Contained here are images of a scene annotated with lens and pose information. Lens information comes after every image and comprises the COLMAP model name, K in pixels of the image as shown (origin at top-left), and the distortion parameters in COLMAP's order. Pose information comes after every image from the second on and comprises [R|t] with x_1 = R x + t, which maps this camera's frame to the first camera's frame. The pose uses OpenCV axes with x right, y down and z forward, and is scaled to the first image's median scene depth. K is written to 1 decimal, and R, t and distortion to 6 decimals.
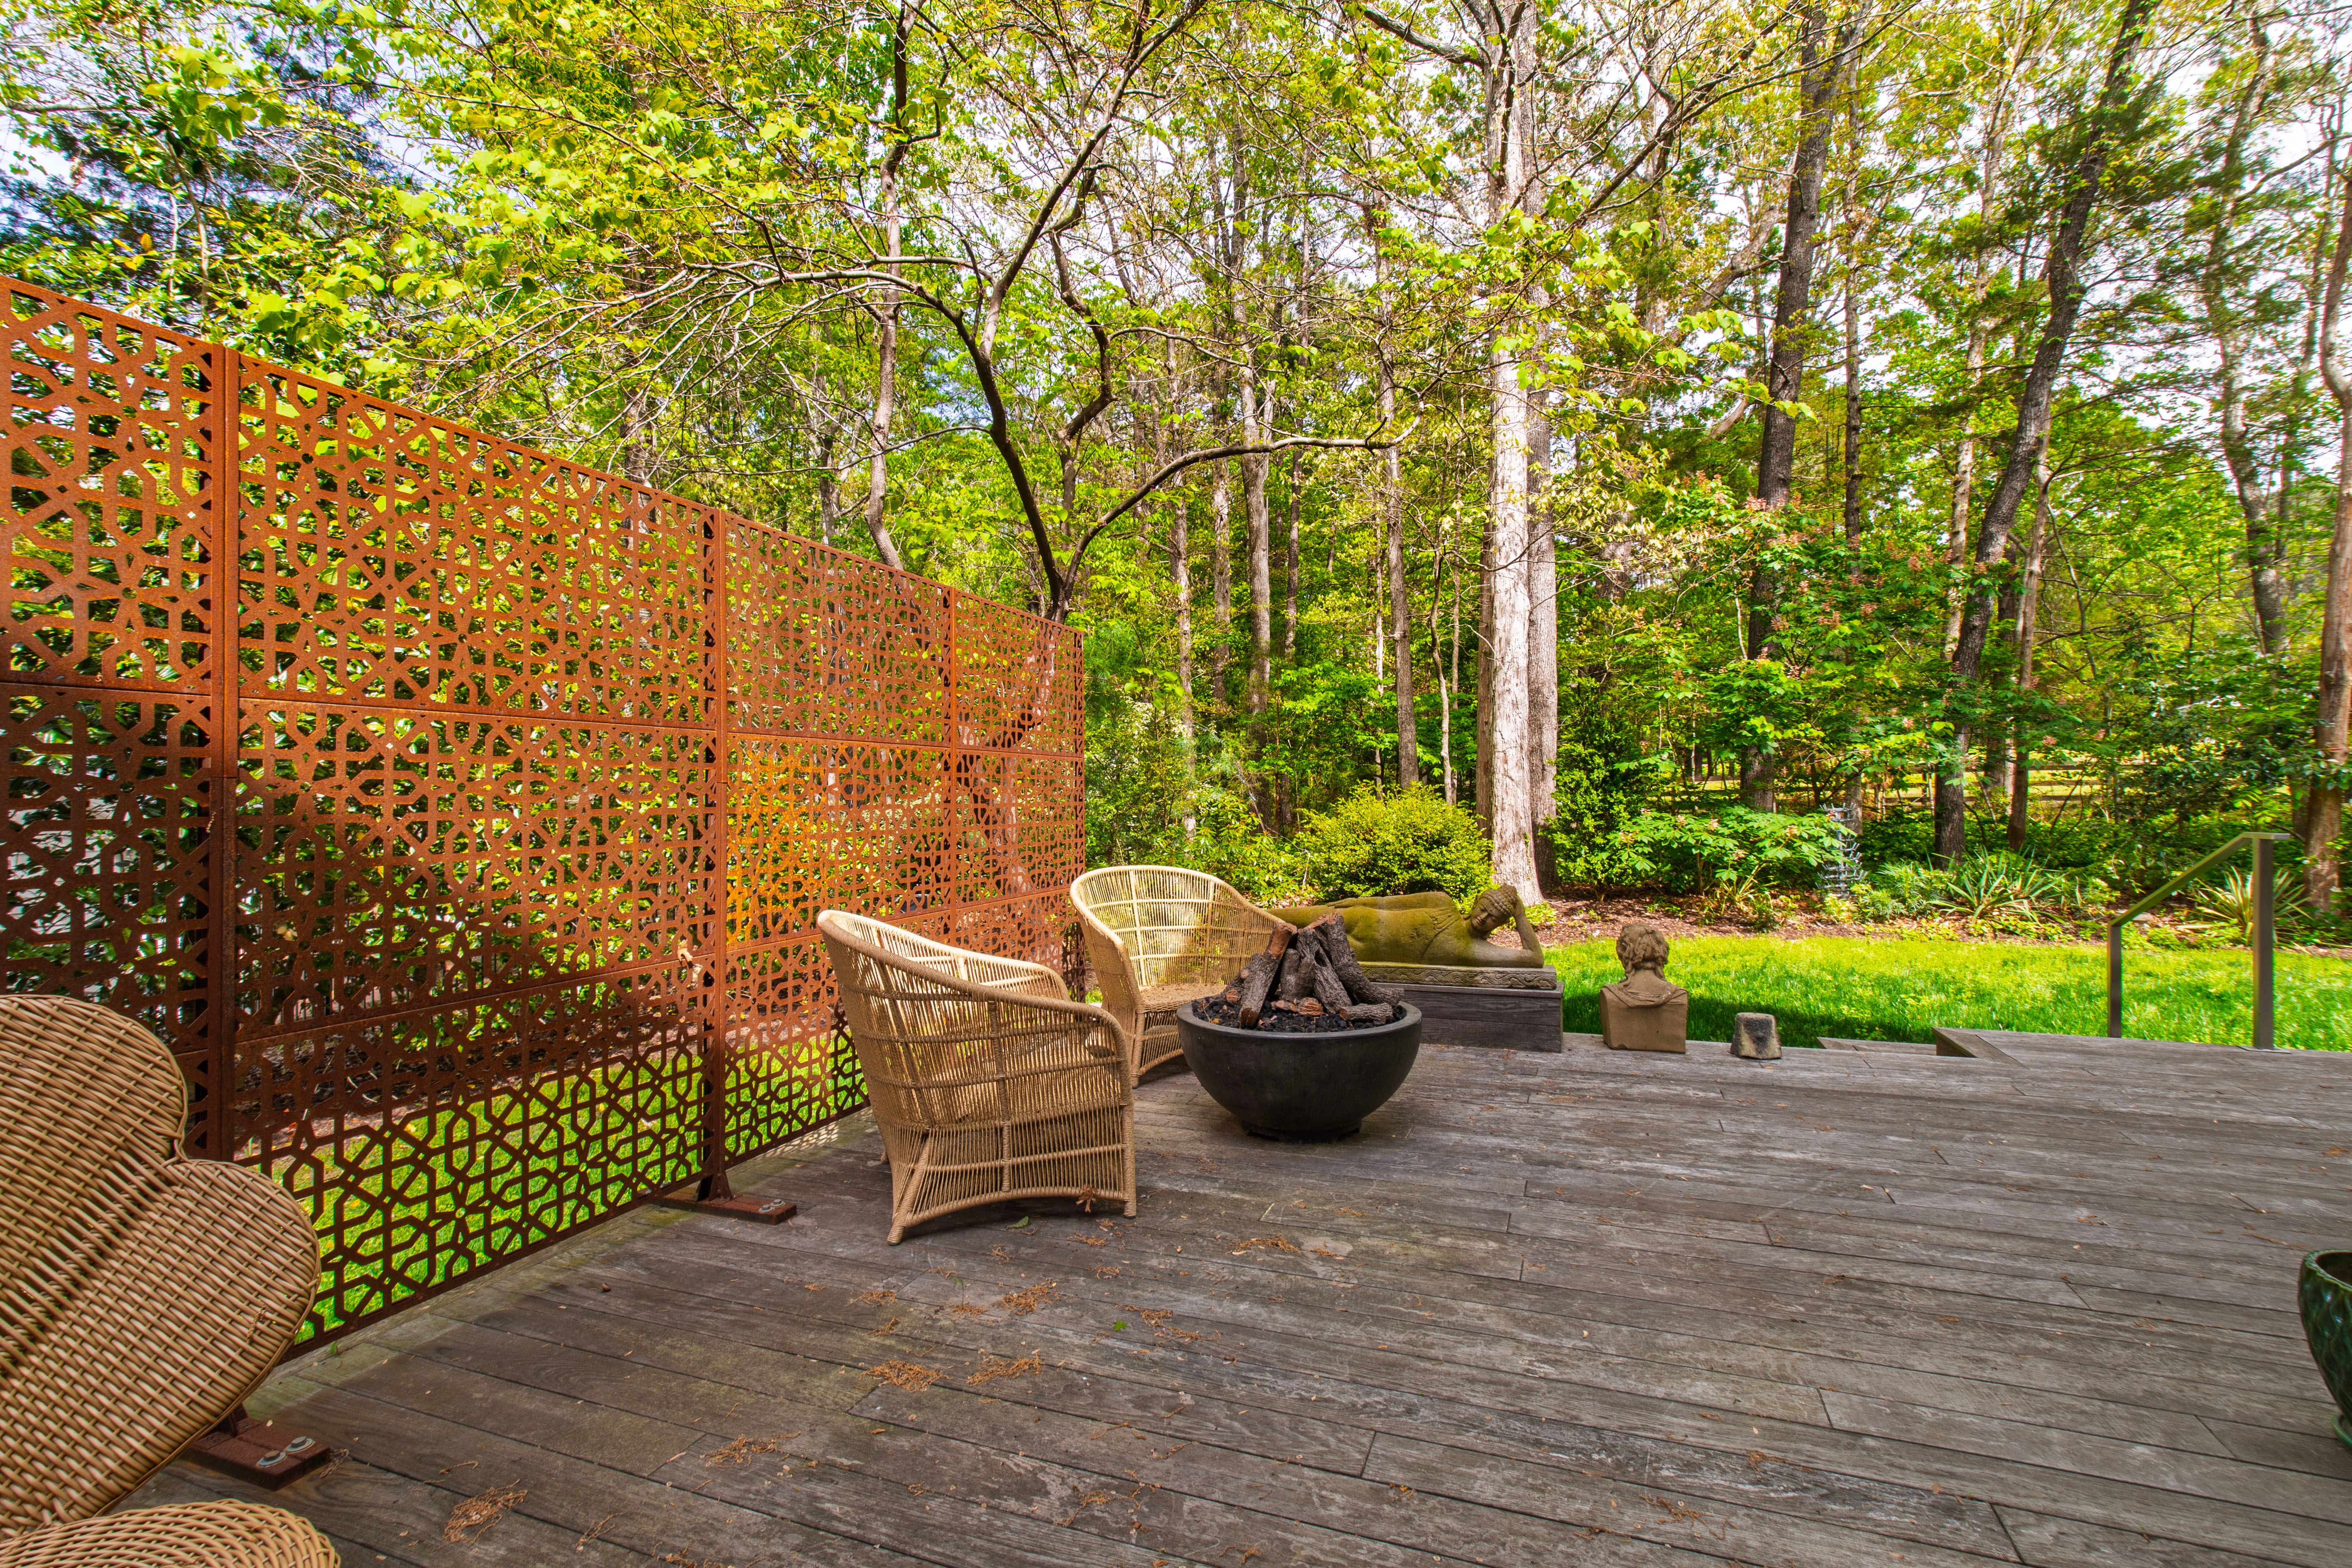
lens RADIAL K [[1042.5, 0, 1170.0], [0, 1042.5, 792.5], [0, 0, 1]] dist [0.003784, -0.000957]
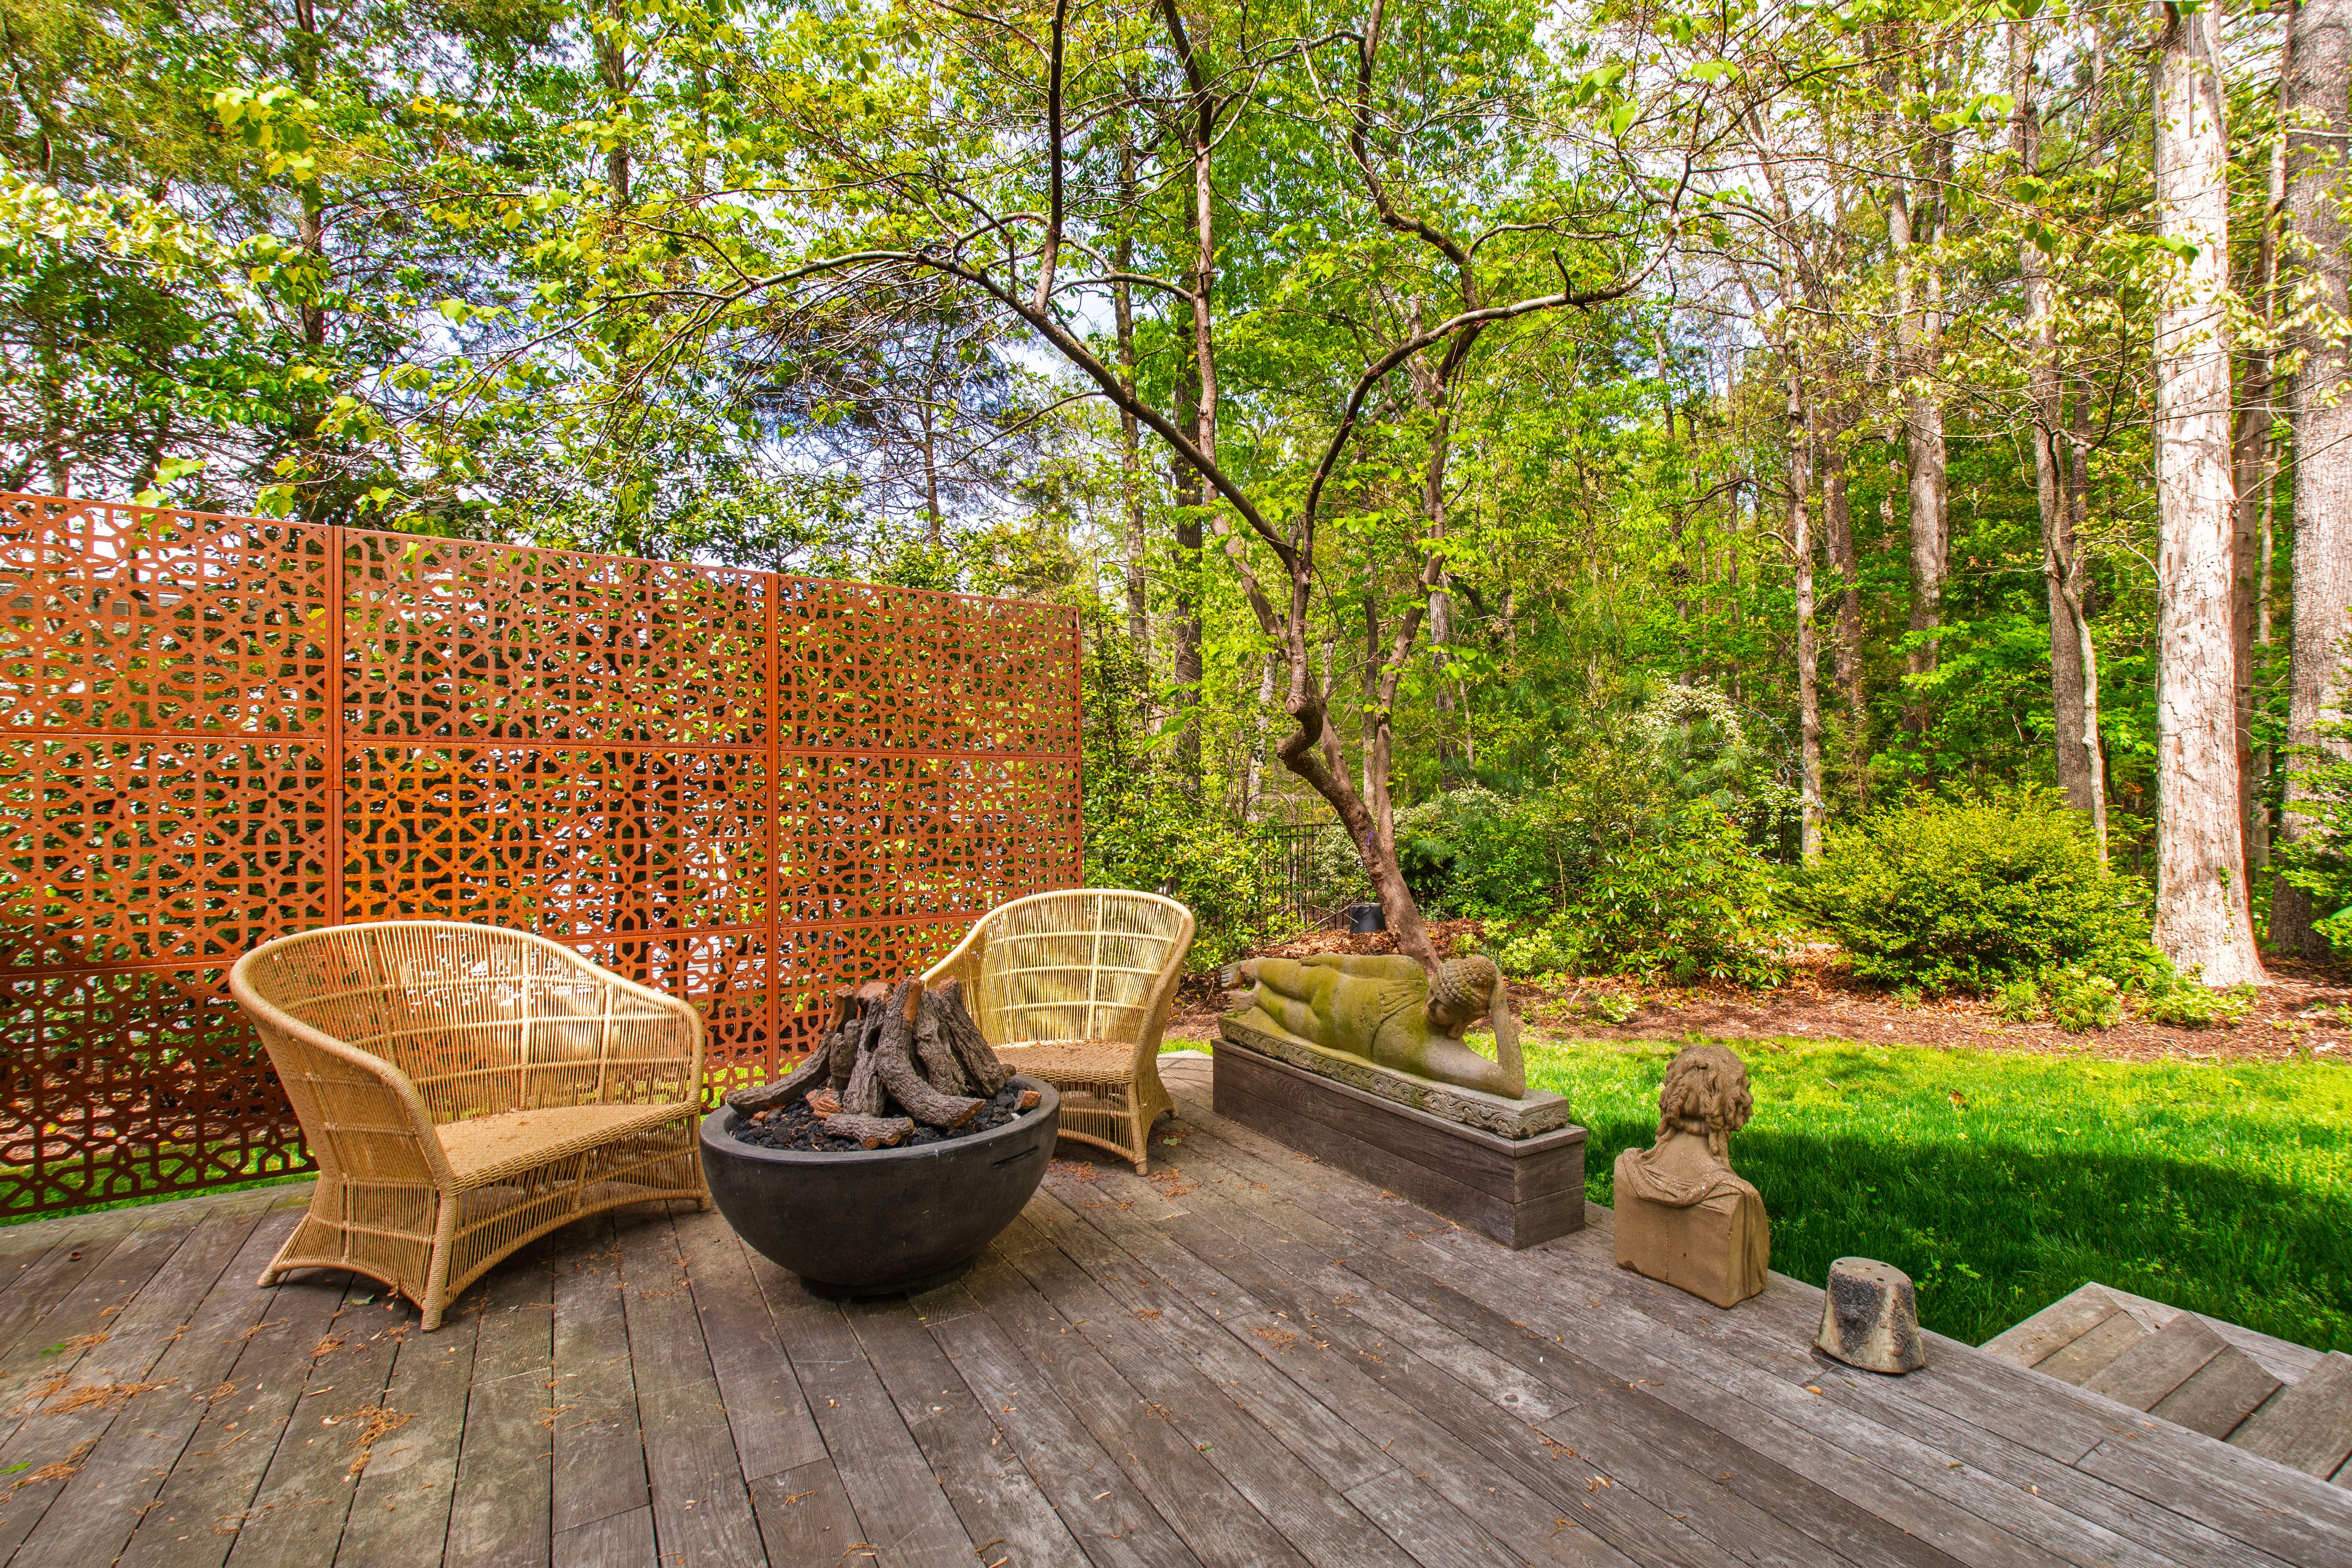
lens RADIAL K [[1042.5, 0, 1248.2], [0, 1042.5, 788.6], [0, 0, 1]] dist [0.003784, -0.000957]
pose [[0.817149, -0.008271, -0.576368, 0.683474], [0.002880, 0.999943, -0.010267, -0.008745], [0.576420, 0.006729, 0.817126, 0.487875]]
